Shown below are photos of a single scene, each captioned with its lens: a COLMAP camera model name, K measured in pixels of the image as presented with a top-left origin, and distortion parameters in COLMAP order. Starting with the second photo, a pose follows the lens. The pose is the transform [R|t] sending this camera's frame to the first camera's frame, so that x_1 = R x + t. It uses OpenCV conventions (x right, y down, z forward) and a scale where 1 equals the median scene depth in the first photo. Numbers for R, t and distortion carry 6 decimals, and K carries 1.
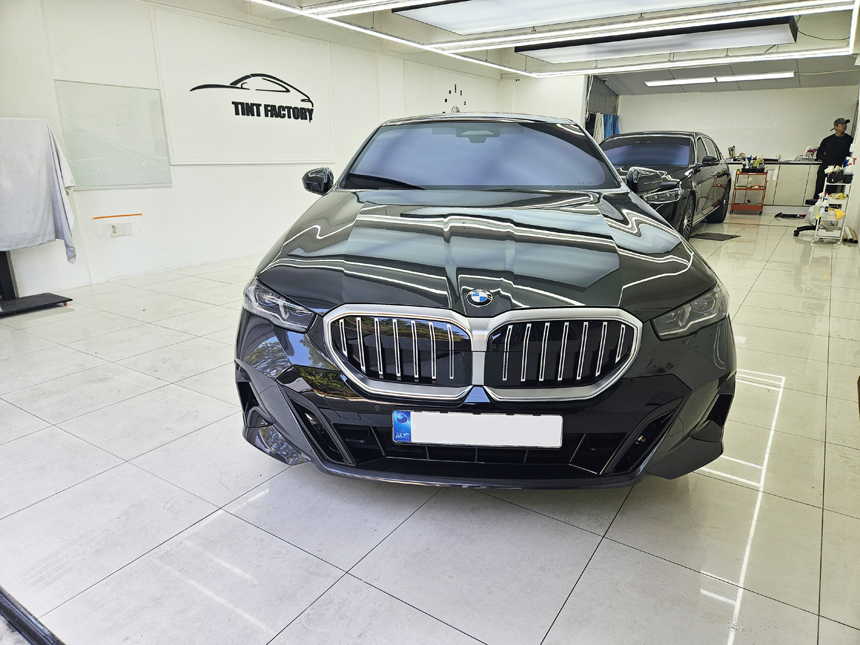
lens RADIAL K [[572.5, 0, 432.3], [0, 572.5, 324.4], [0, 0, 1]] dist [0.069649, -0.058010]
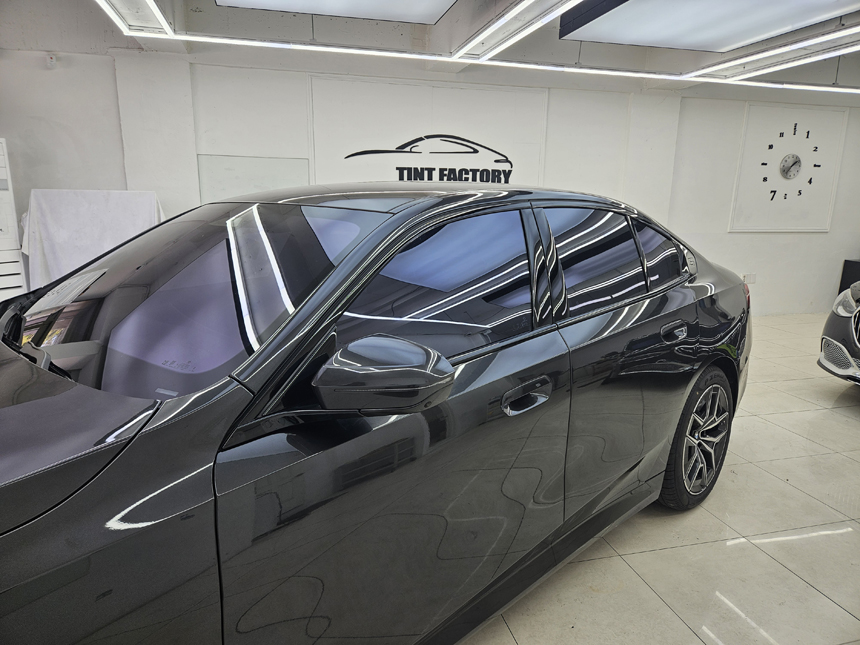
lens RADIAL K [[589.1, 0, 421.9], [0, 589.1, 323.2], [0, 0, 1]] dist [0.051454, -0.018813]
pose [[0.744704, 0.132594, -0.654090, 0.290734], [-0.200117, 0.979333, -0.029315, -0.114177], [0.636686, 0.152725, 0.755848, 0.330387]]
